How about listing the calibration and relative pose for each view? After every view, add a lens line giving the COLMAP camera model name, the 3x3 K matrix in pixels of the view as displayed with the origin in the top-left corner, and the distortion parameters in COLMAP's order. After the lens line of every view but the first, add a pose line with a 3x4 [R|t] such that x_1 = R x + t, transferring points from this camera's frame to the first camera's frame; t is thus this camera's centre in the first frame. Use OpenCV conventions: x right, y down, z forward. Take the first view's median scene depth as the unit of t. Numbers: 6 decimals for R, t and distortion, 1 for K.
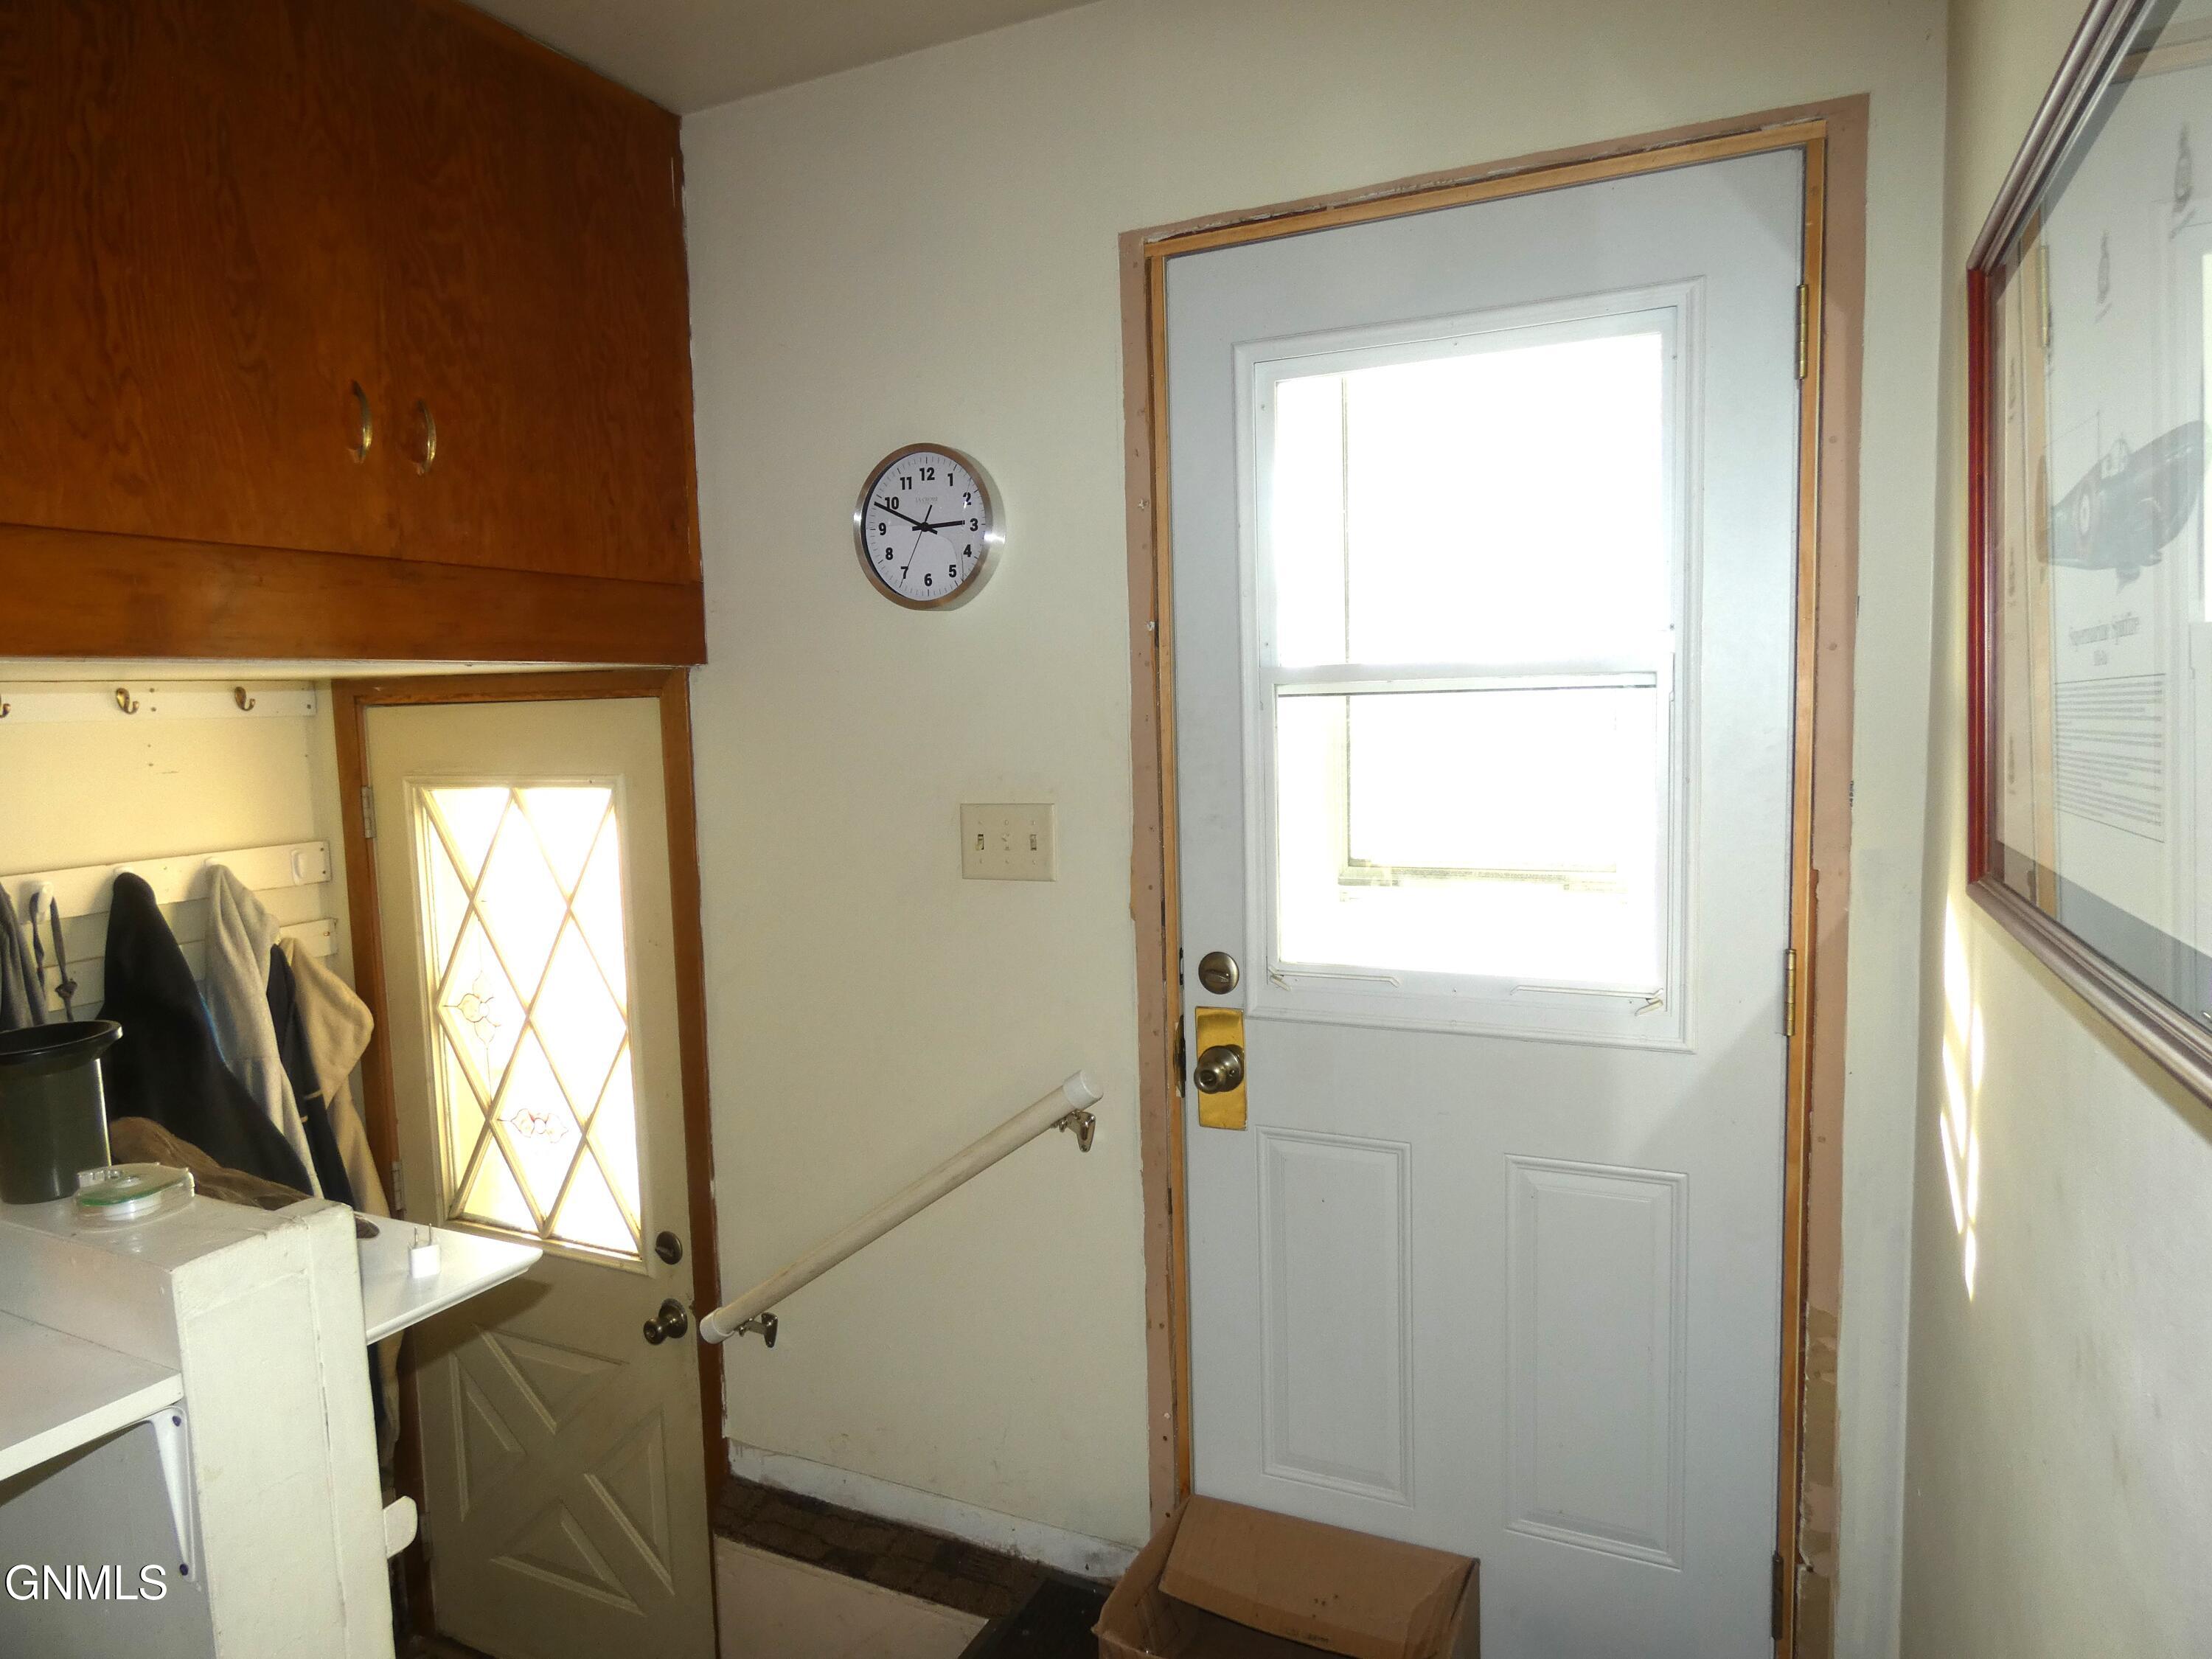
lens RADIAL K [[1327.9, 0, 1108.2], [0, 1327.9, 816.5], [0, 0, 1]] dist [0.001851, -0.004676]
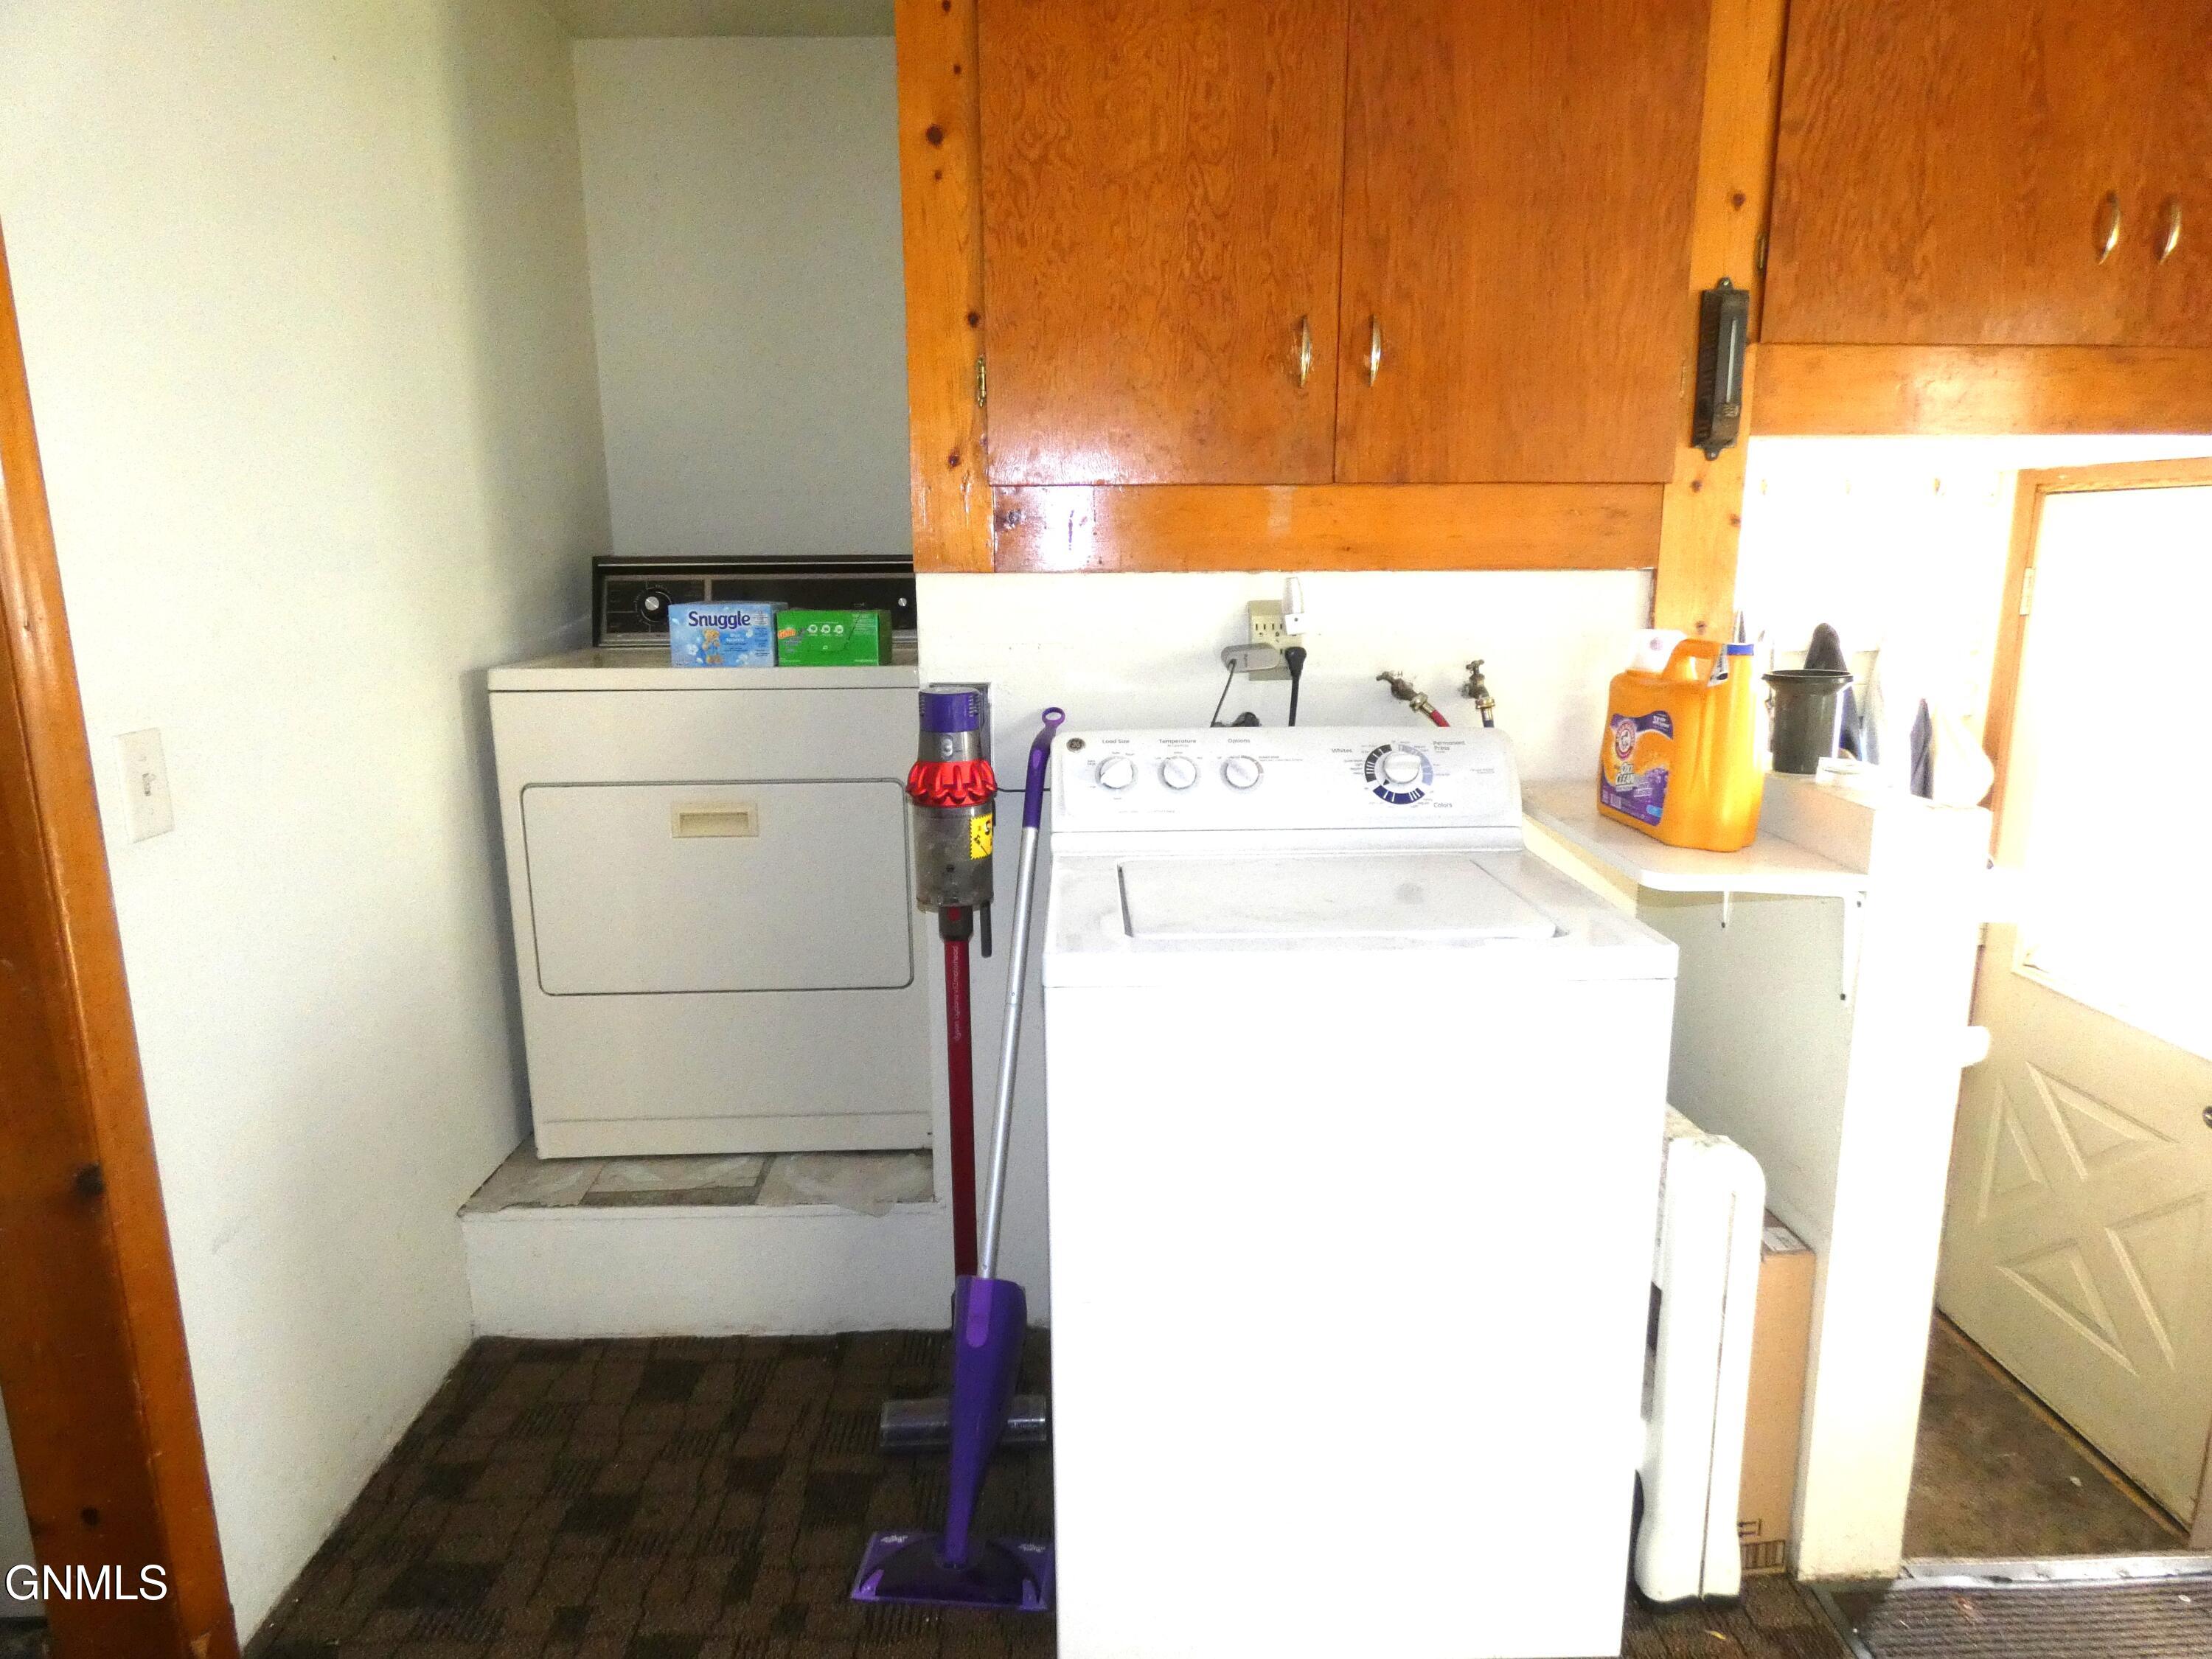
lens RADIAL K [[1327.9, 0, 1118.8], [0, 1327.9, 822.9], [0, 0, 1]] dist [0.001851, -0.004676]
pose [[0.461161, 0.206349, -0.862990, 0.156150], [-0.089273, 0.978439, 0.186248, 0.080085], [0.882814, -0.008849, 0.469639, -0.333974]]
